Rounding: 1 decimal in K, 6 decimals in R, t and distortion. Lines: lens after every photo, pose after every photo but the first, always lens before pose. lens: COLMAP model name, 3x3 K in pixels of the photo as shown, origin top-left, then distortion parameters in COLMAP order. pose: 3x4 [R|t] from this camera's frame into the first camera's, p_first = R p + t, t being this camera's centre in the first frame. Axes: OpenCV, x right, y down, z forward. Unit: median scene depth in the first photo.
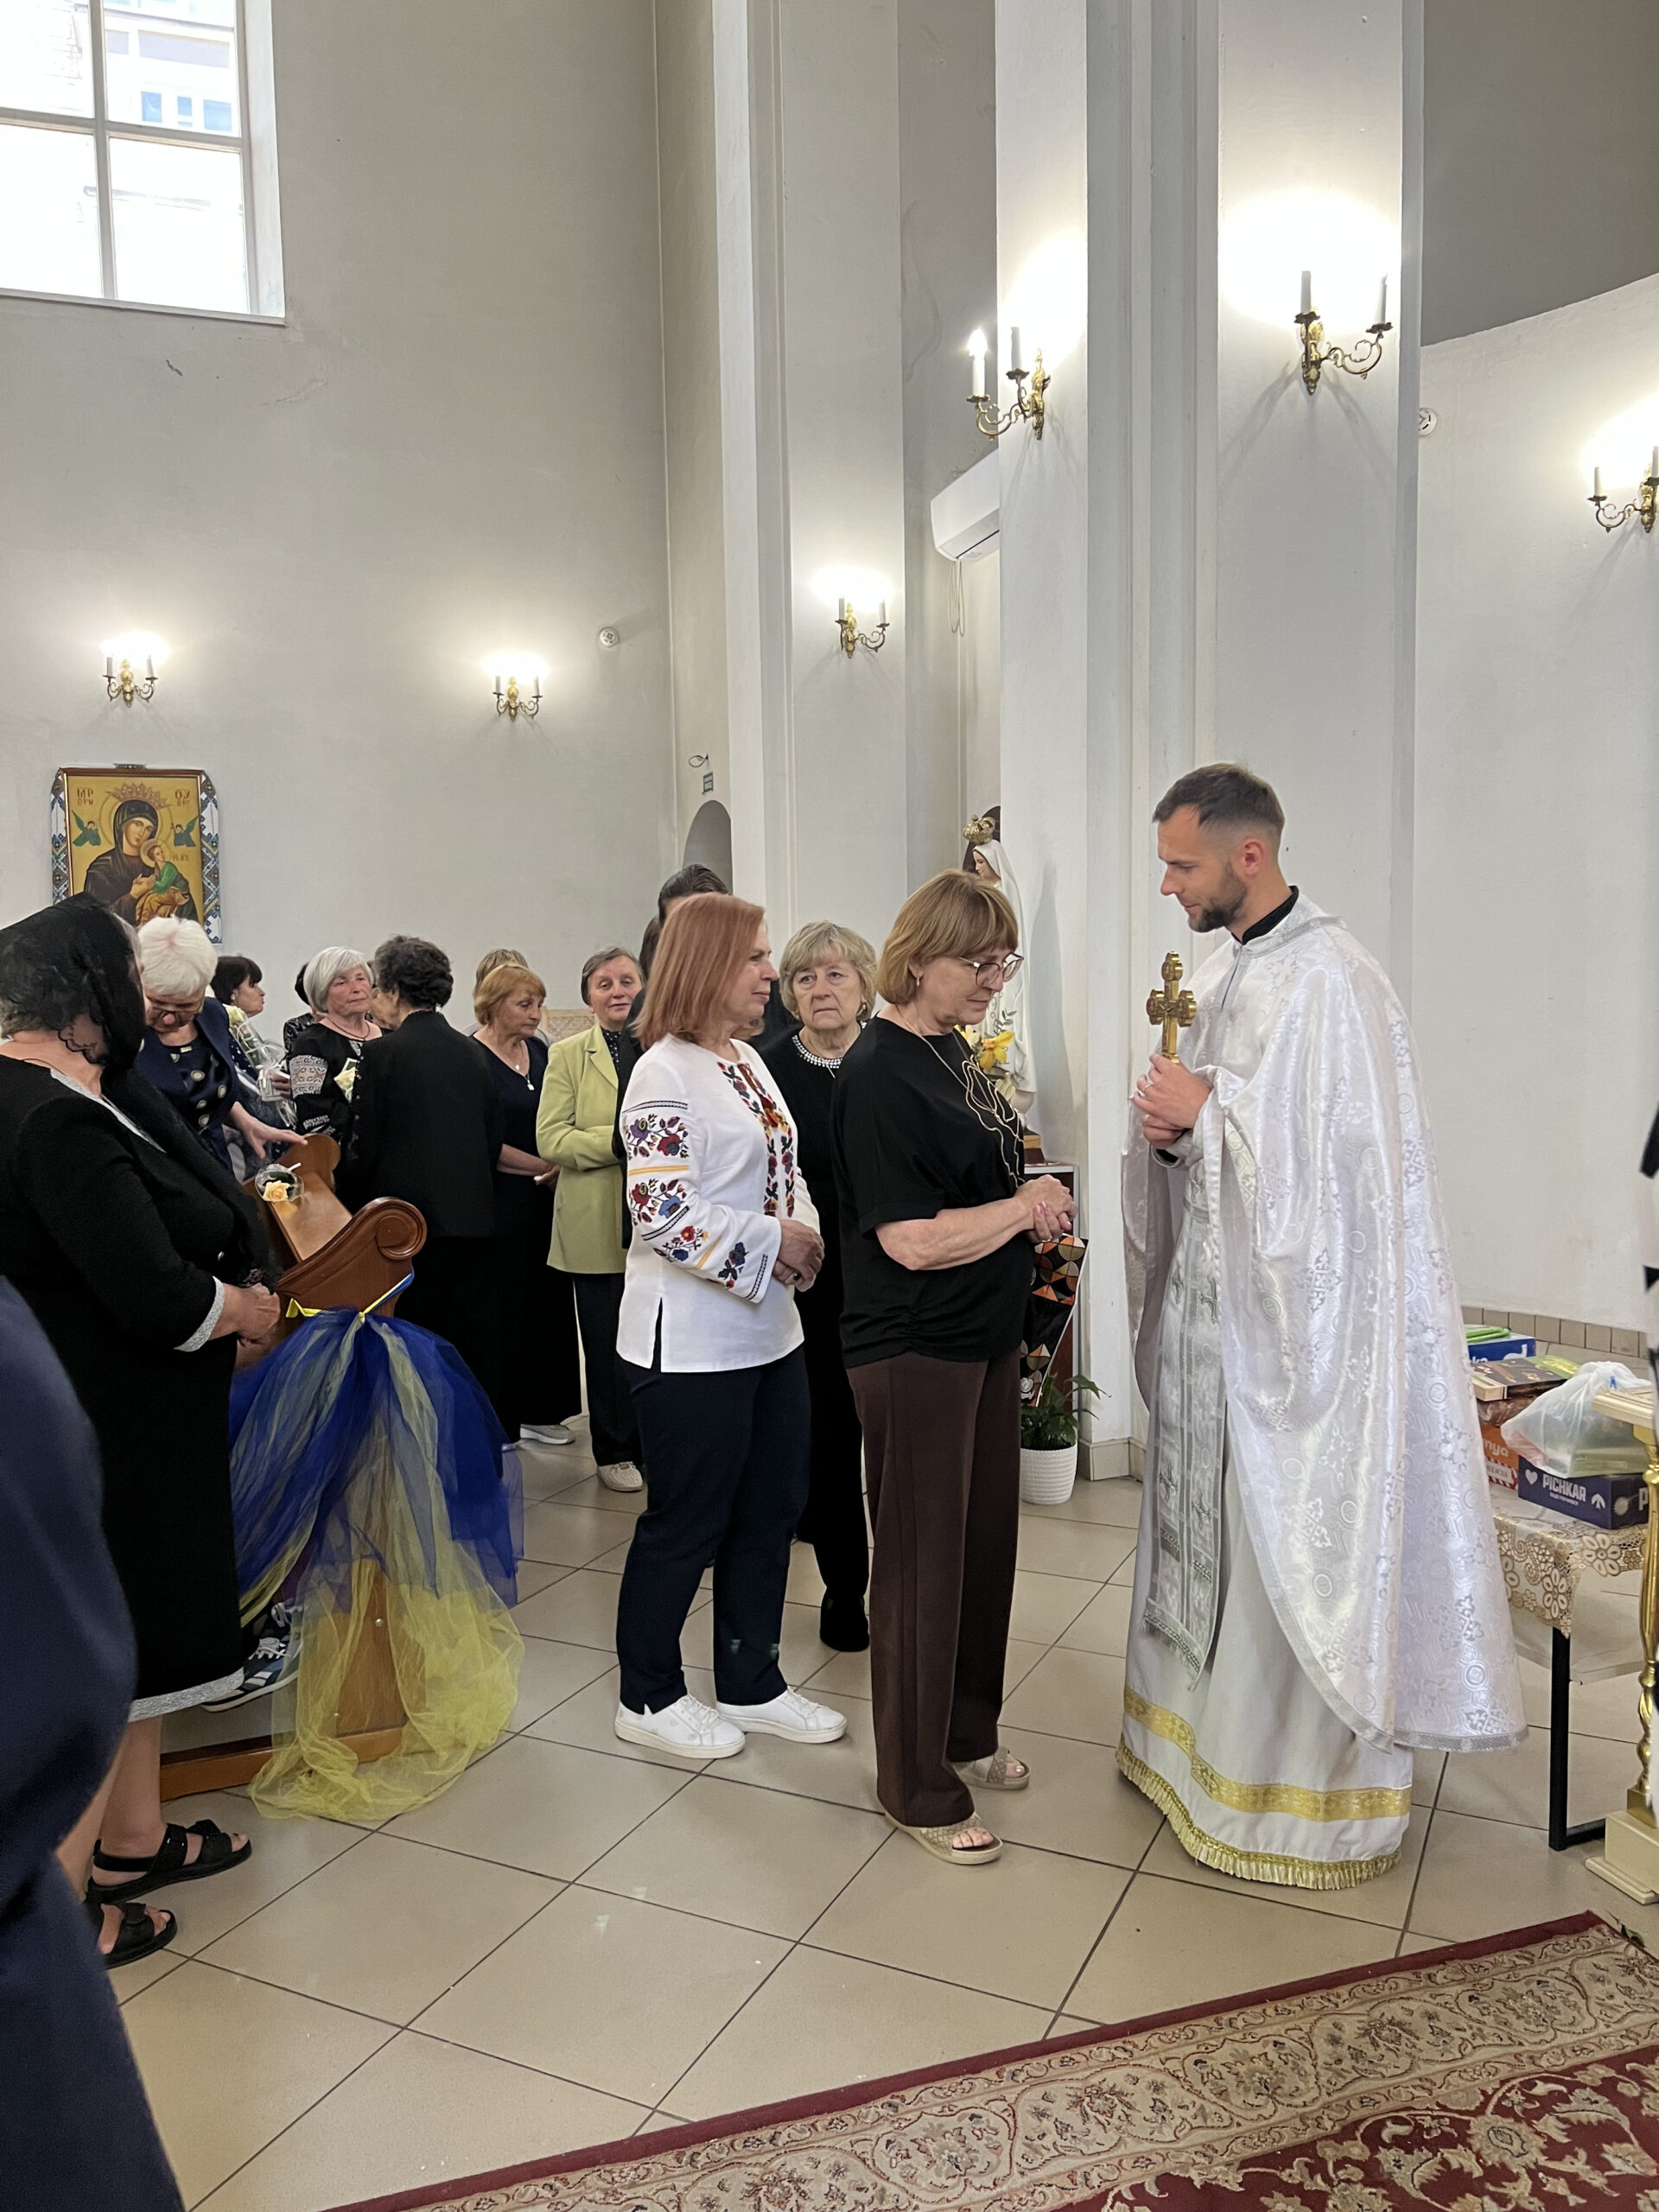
lens RADIAL K [[1607.3, 0, 799.7], [0, 1607.3, 1114.7], [0, 0, 1]] dist [0.060574, -0.075759]
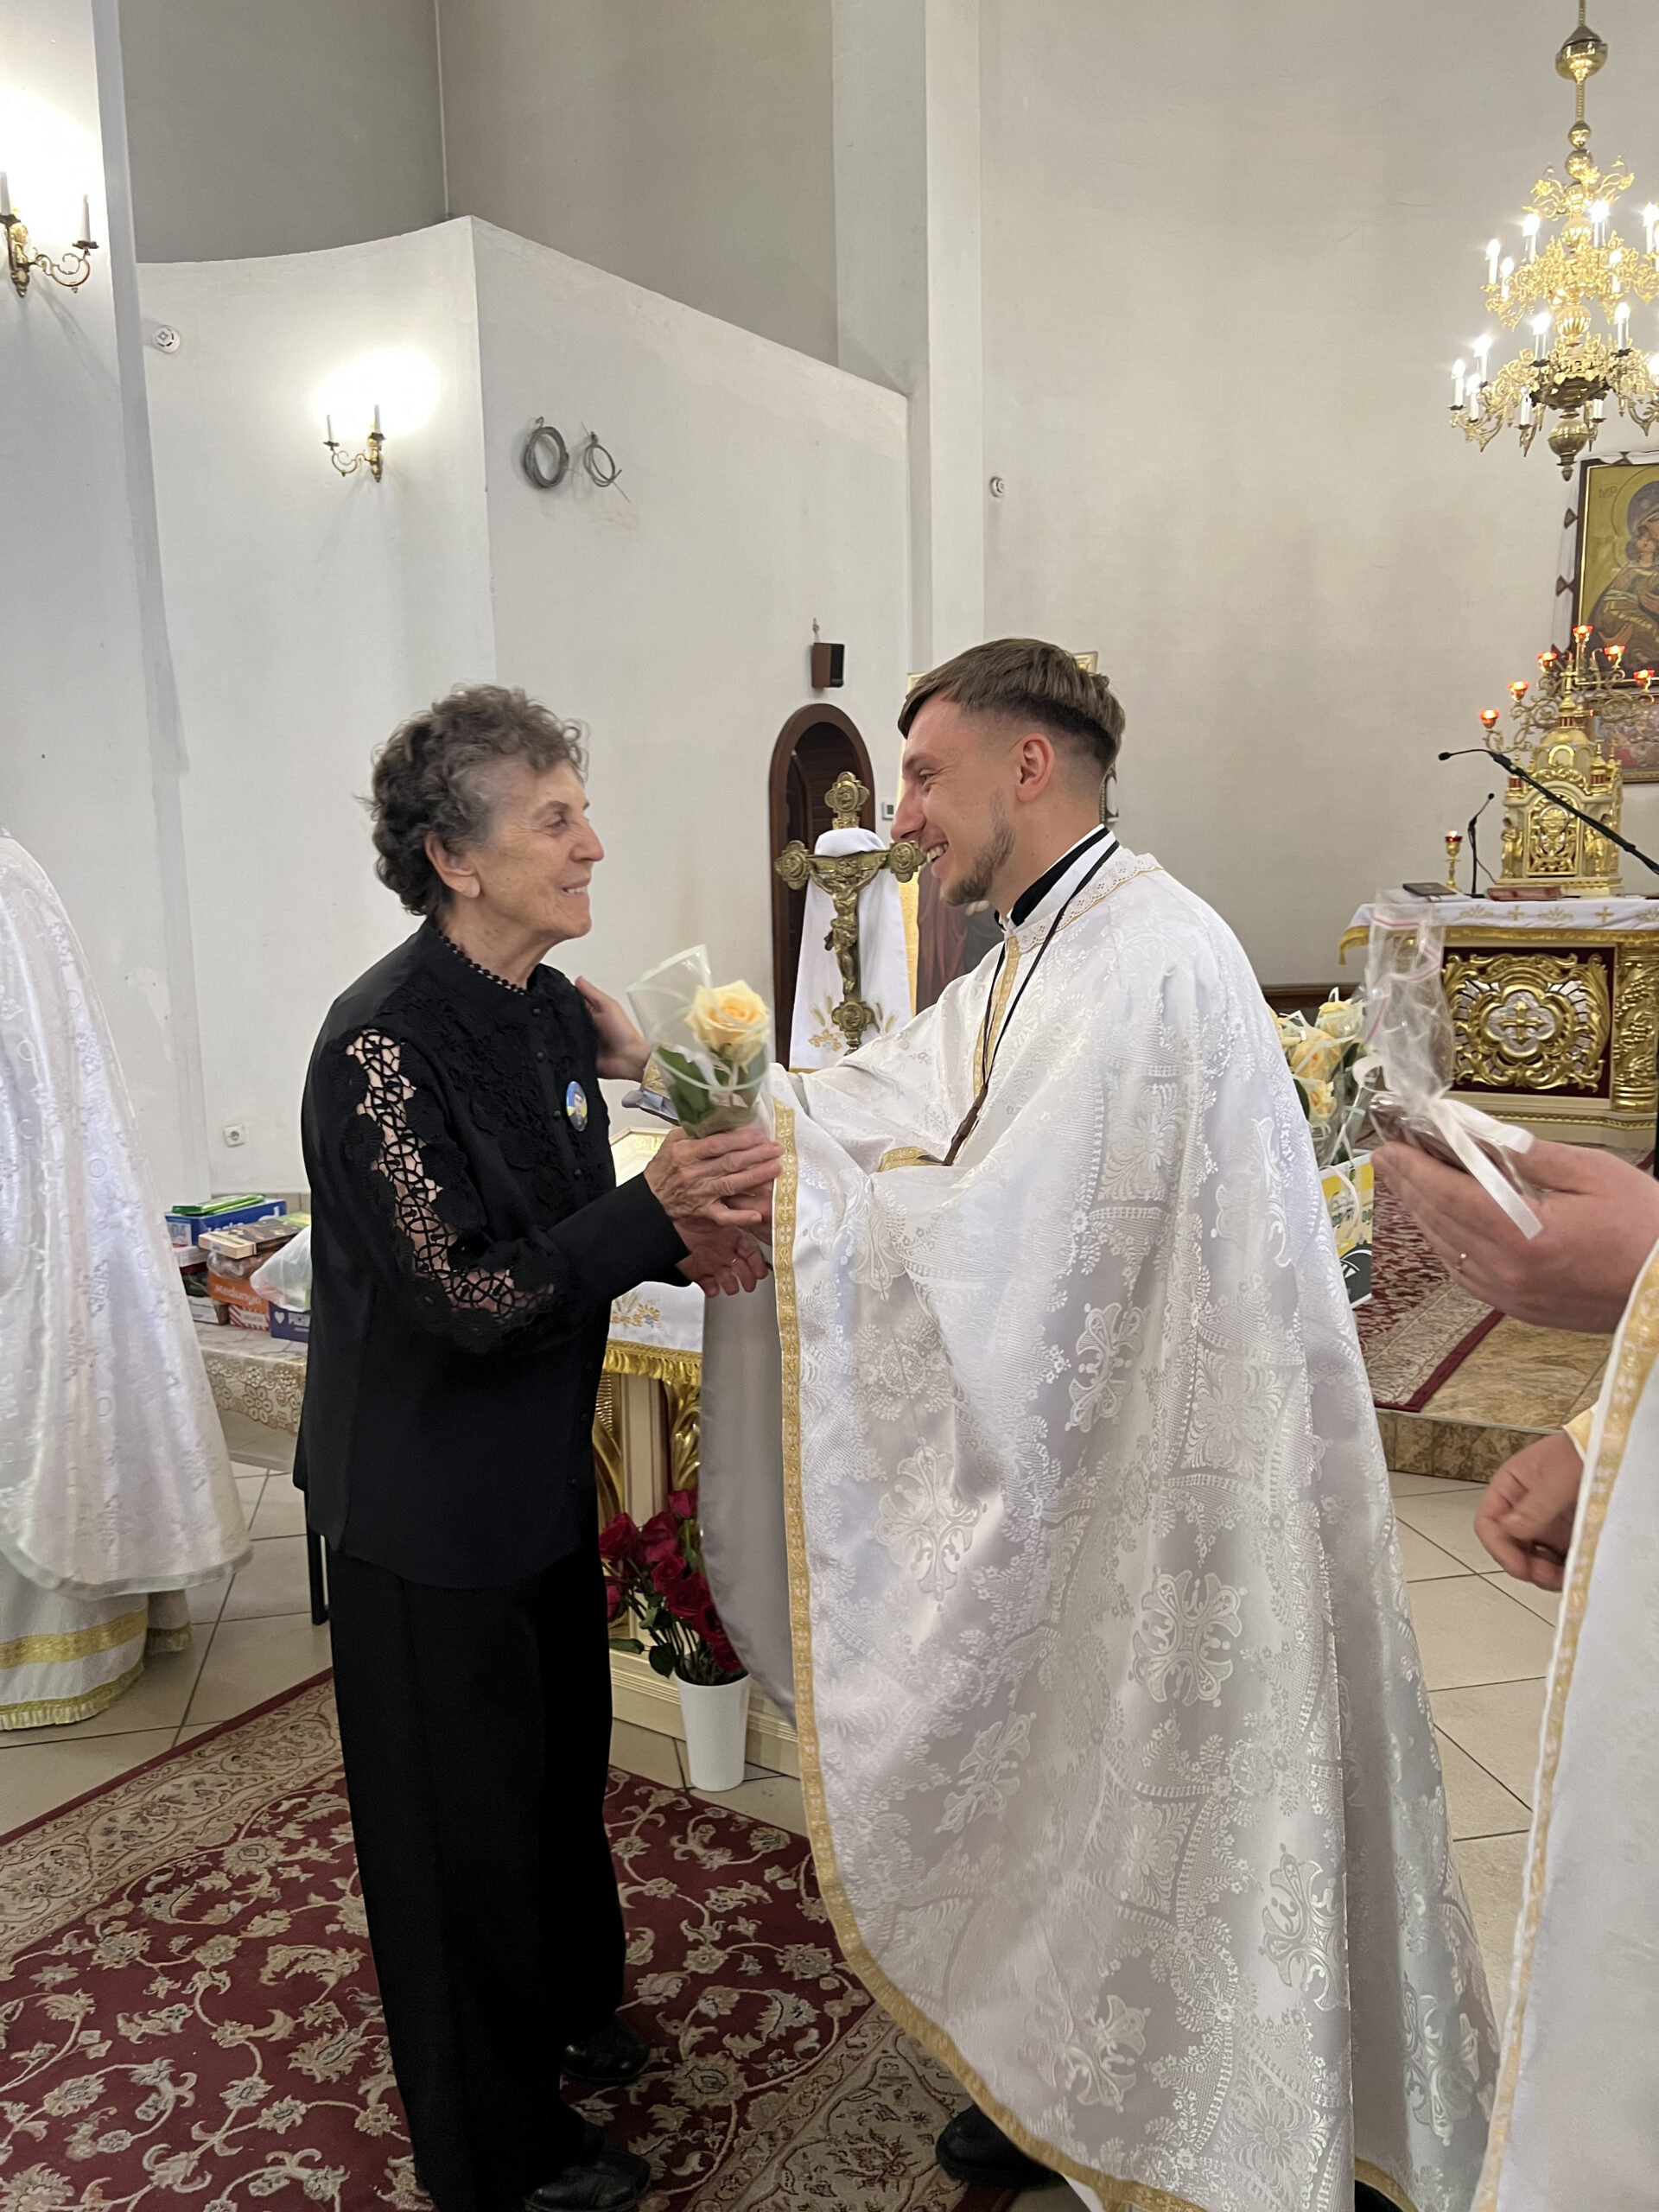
lens RADIAL K [[1664.1, 0, 819.6], [0, 1664.1, 1109.6], [0, 0, 1]] dist [0.061379, -0.074934]
pose [[0.792485, -0.089276, 0.603322, 0.062458], [0.061896, 0.995894, 0.066064, 0.026513], [-0.606742, -0.015011, 0.794757, -0.224531]]
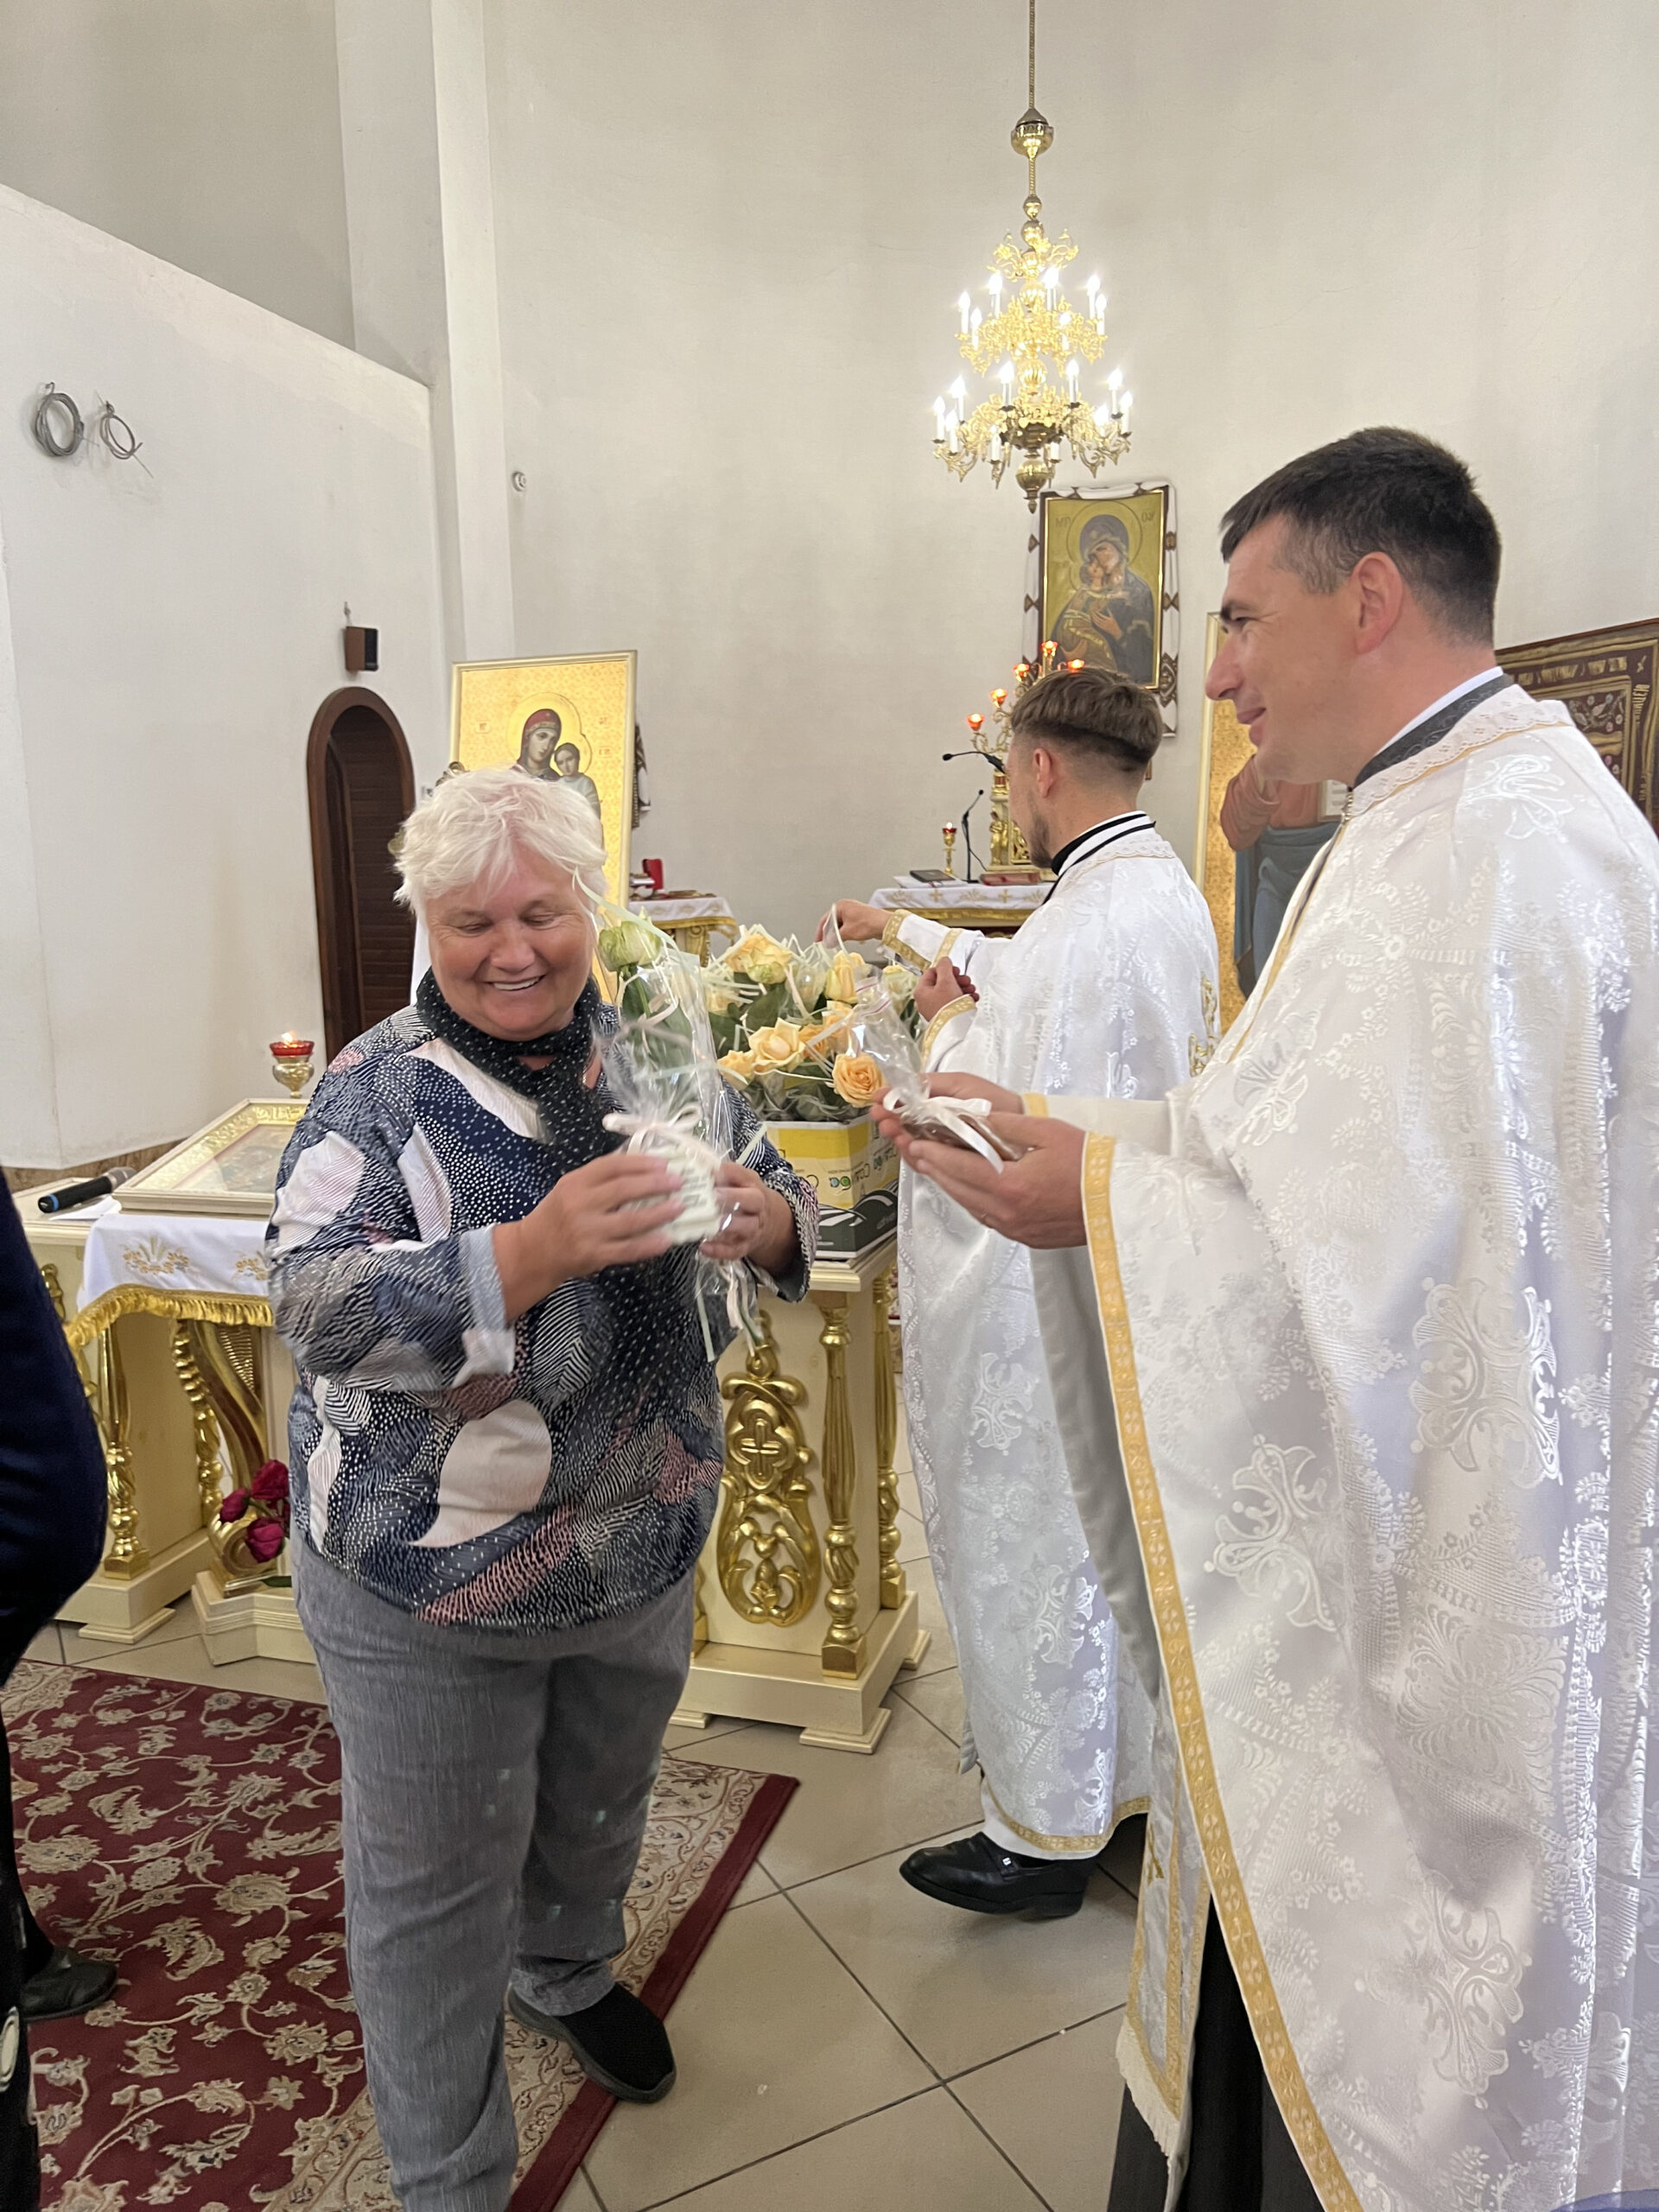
lens RADIAL K [[1711.0, 0, 829.5], [0, 1711.0, 1106.0], [0, 0, 1]] dist [0.060987, -0.080039]
pose [[0.577865, -0.118828, 0.807435, -0.142410], [0.081740, 0.992796, 0.087607, 0.040141], [-0.812028, 0.015374, 0.583415, -0.302329]]
